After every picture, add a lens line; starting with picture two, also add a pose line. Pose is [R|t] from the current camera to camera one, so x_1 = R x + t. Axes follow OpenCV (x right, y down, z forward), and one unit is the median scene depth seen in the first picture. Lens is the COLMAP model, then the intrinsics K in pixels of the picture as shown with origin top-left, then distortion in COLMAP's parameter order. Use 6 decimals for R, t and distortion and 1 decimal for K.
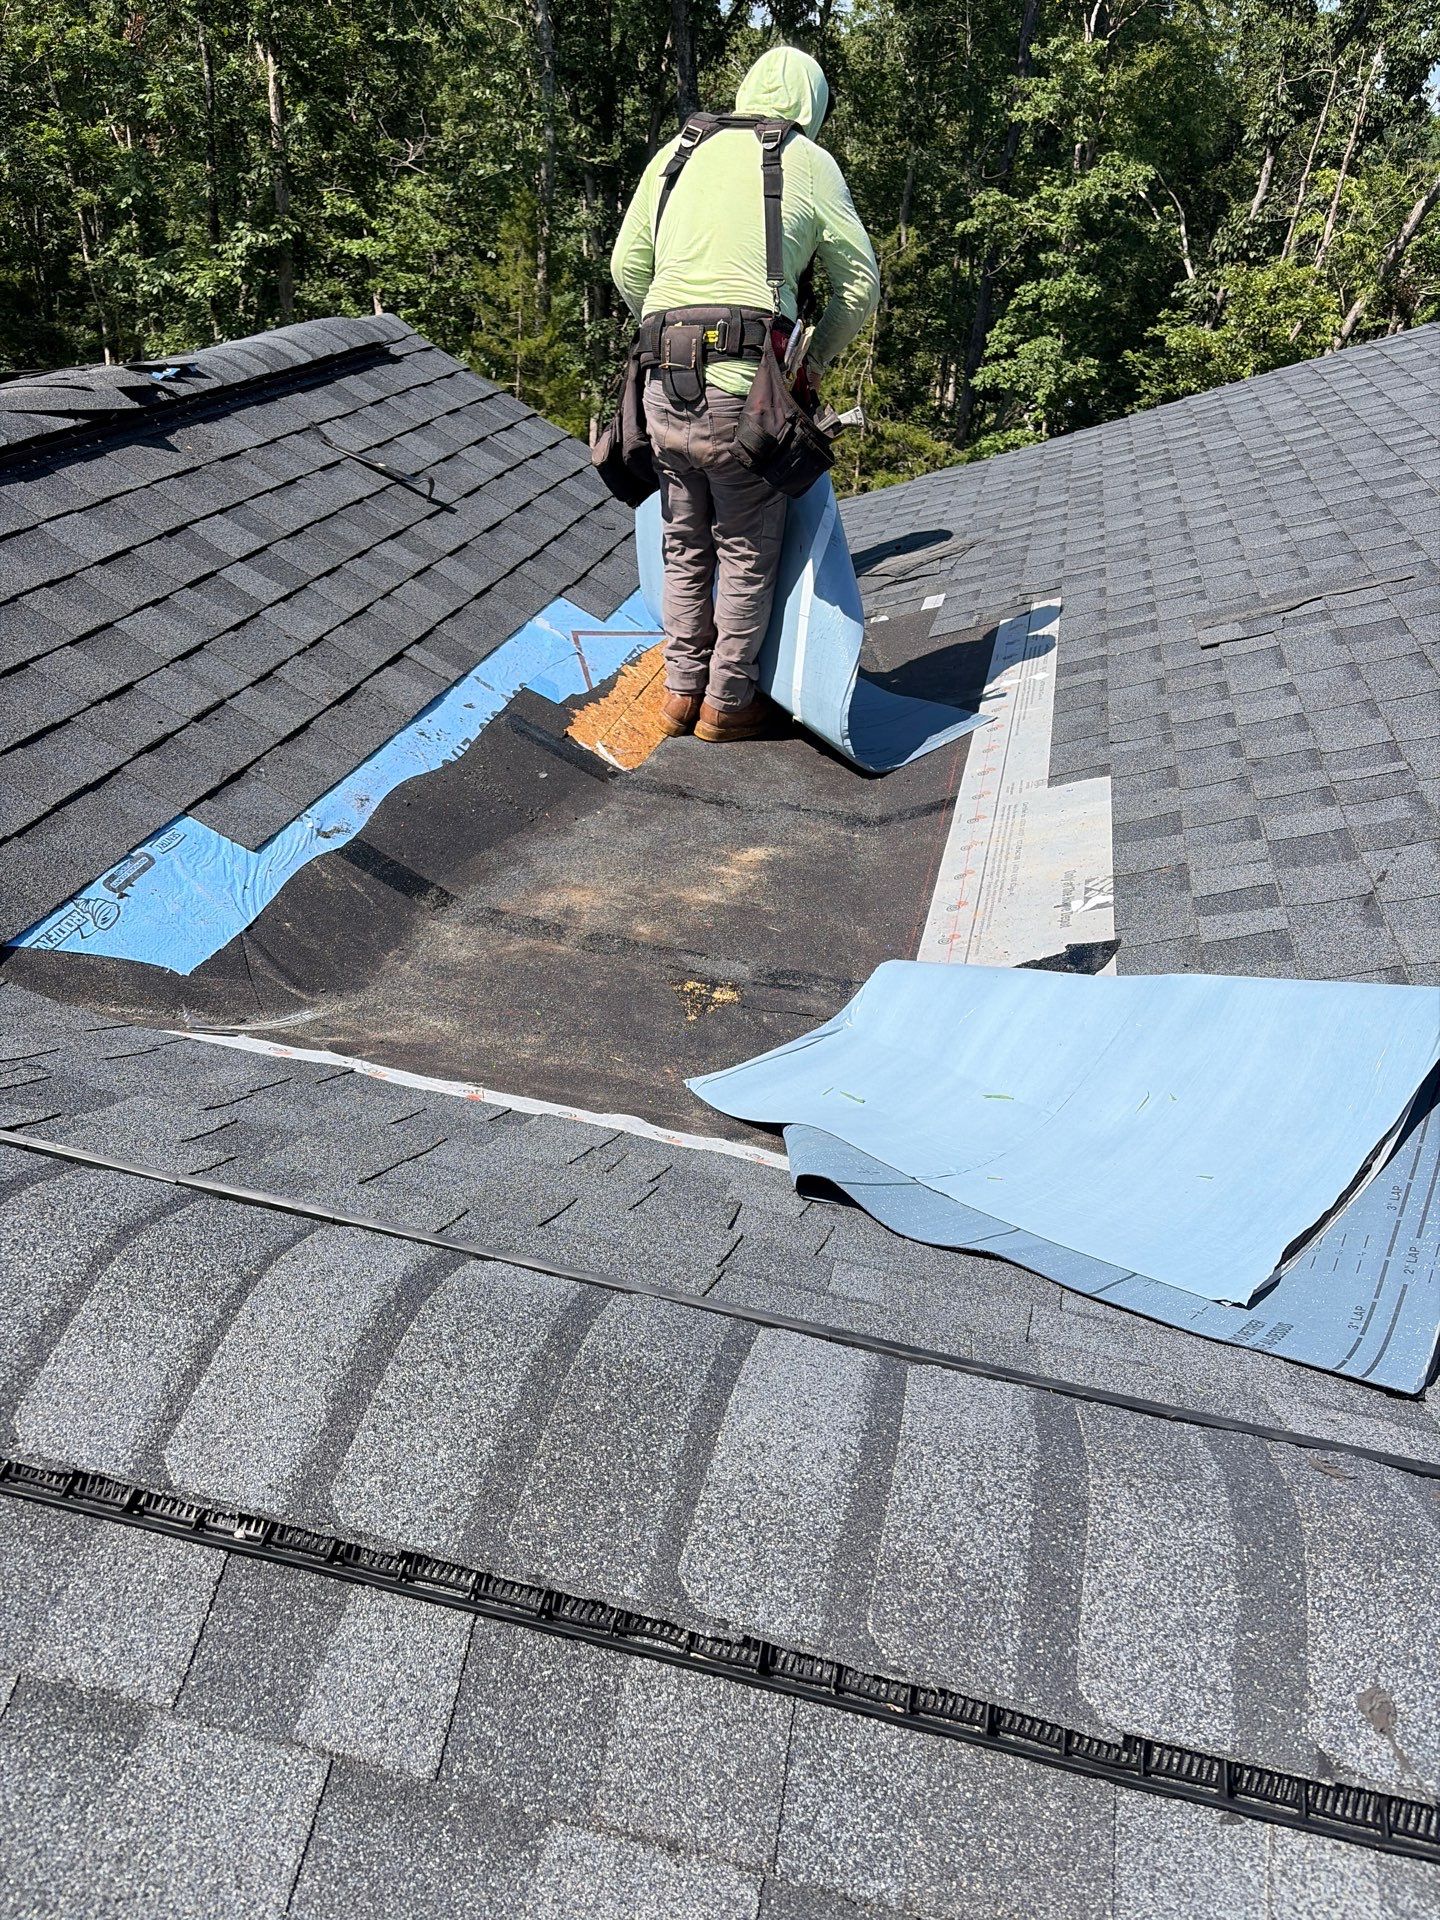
lens RADIAL K [[1422.5, 0, 720.0], [0, 1422.5, 960.0], [0, 0, 1]] dist [0.018459, 0.003980]
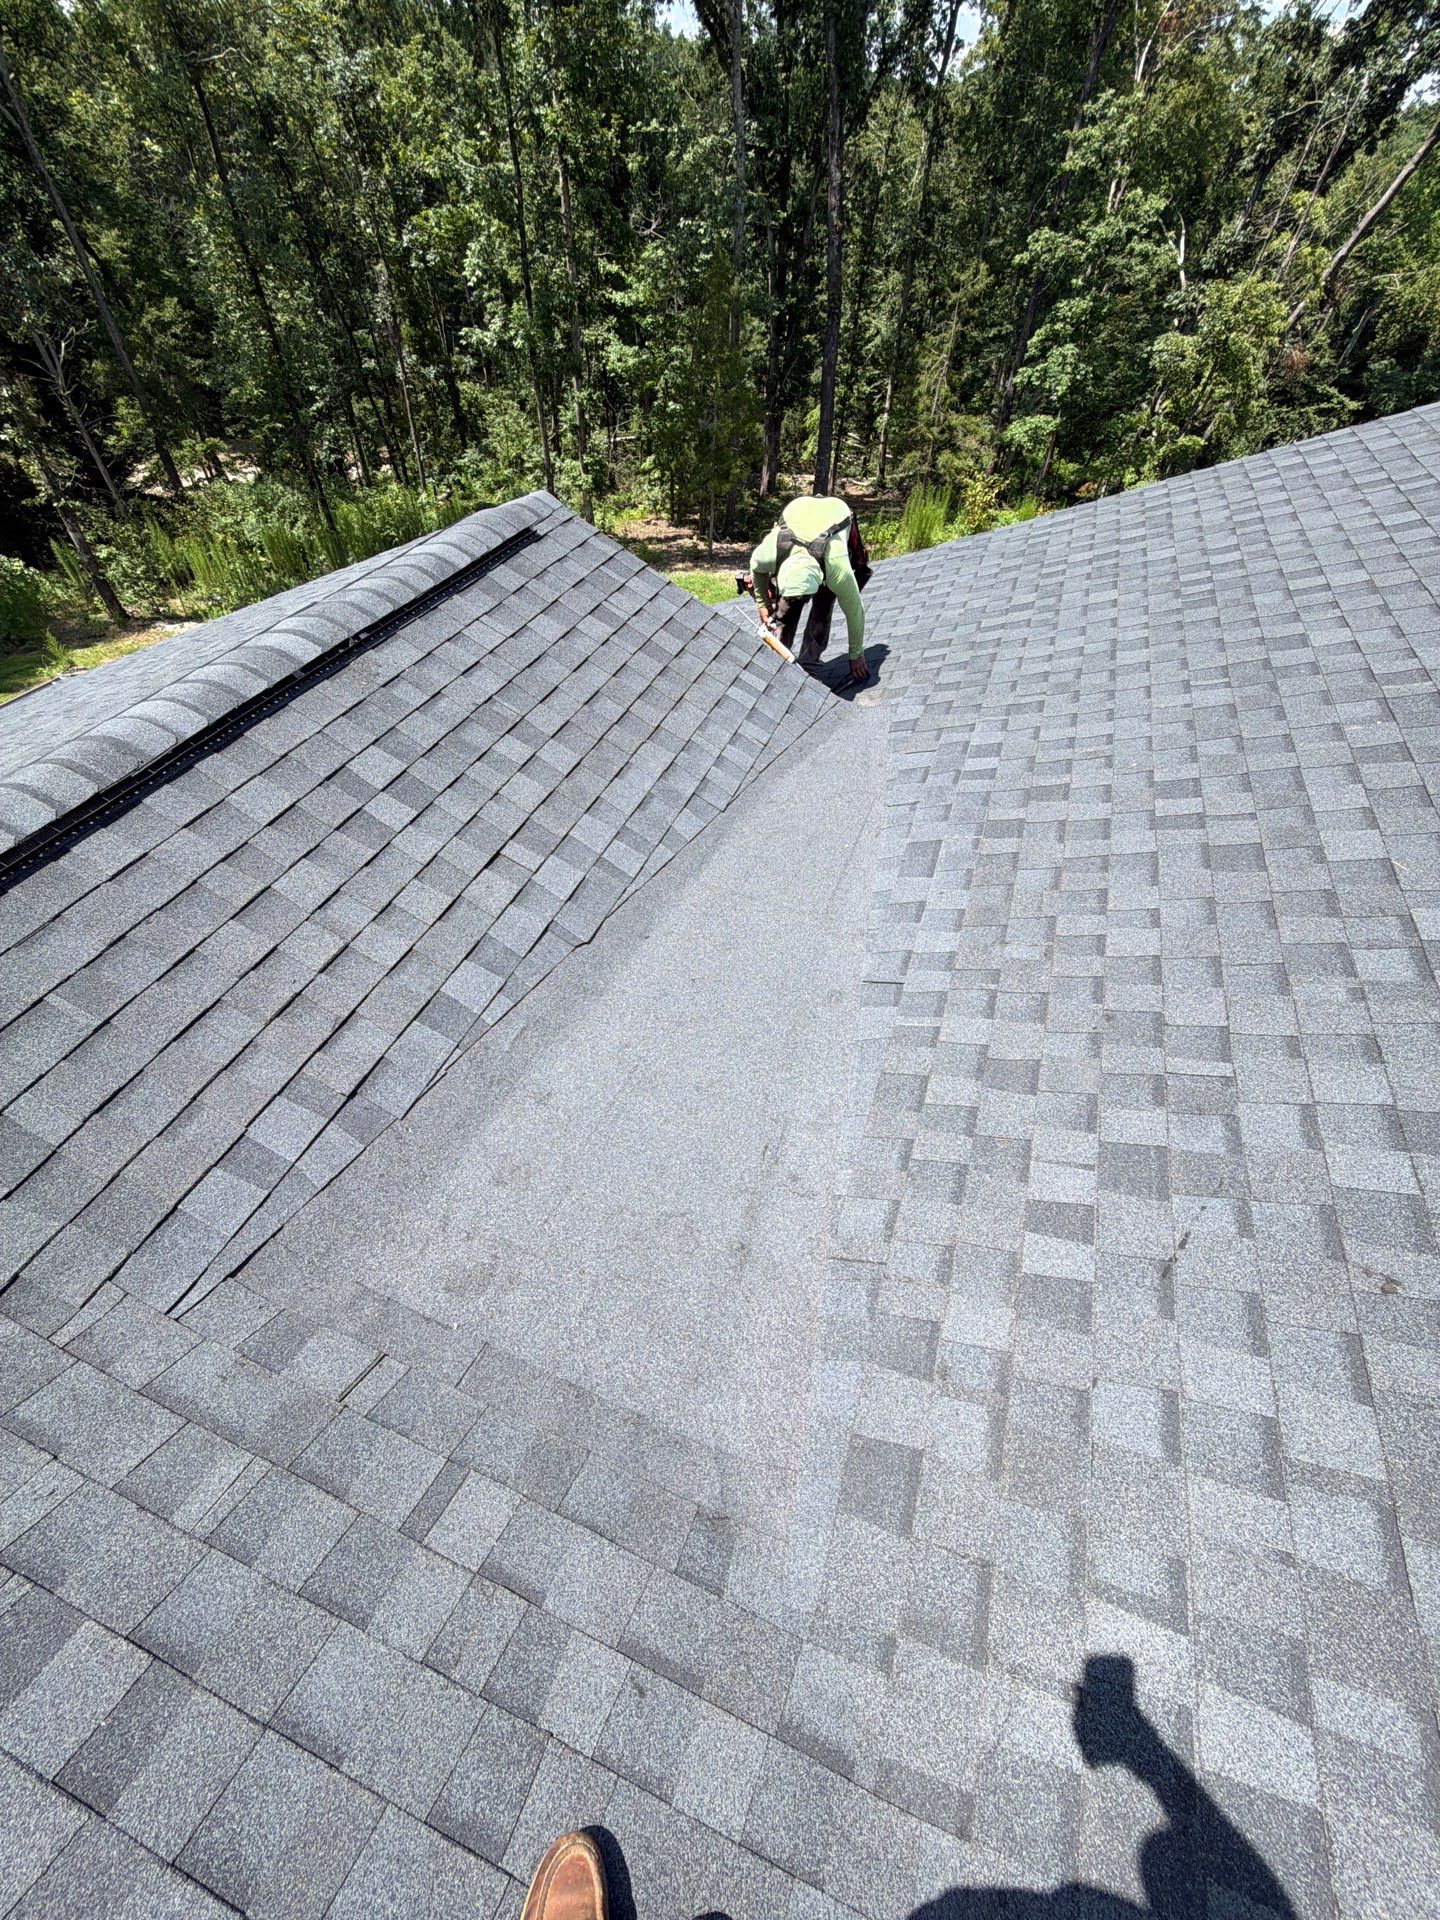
lens RADIAL K [[744.6, 0, 720.0], [0, 744.6, 960.0], [0, 0, 1]] dist [0.000024, 0.000238]
pose [[0.989242, 0.062803, -0.132118, 0.086669], [-0.022717, 0.958150, 0.285364, -0.281717], [0.144511, -0.279293, 0.949269, 0.250128]]
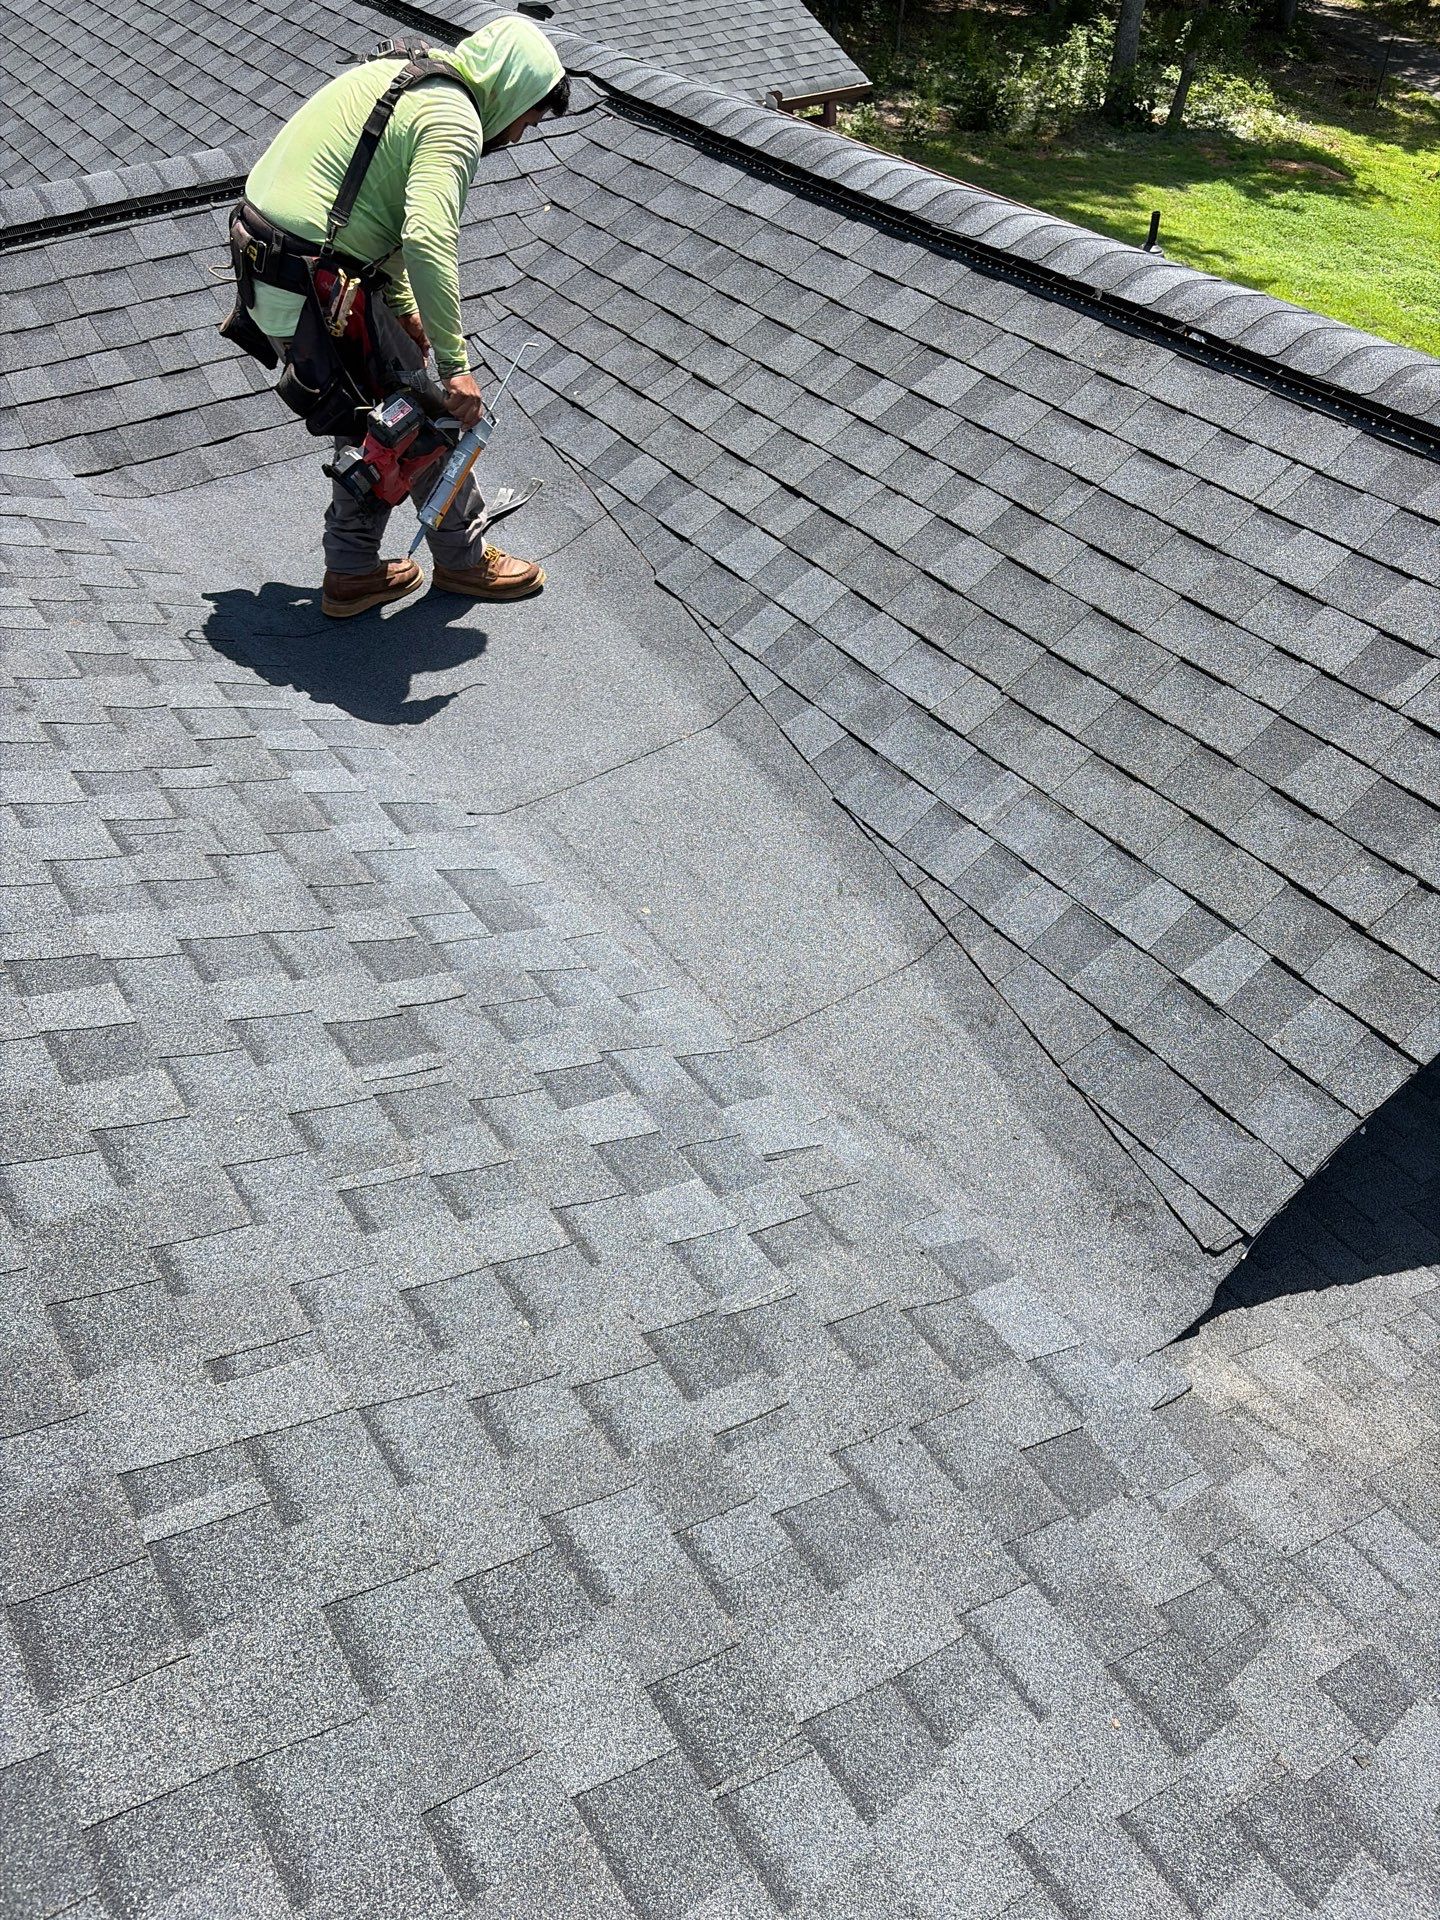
lens RADIAL K [[1395.2, 0, 666.1], [0, 1395.2, 960.2], [0, 0, 1]] dist [0.017704, 0.002616]
pose [[-0.680568, 0.438501, -0.586979, 0.536282], [-0.437647, 0.399218, 0.805661, -0.758081], [0.587616, 0.805197, -0.079786, 1.117664]]
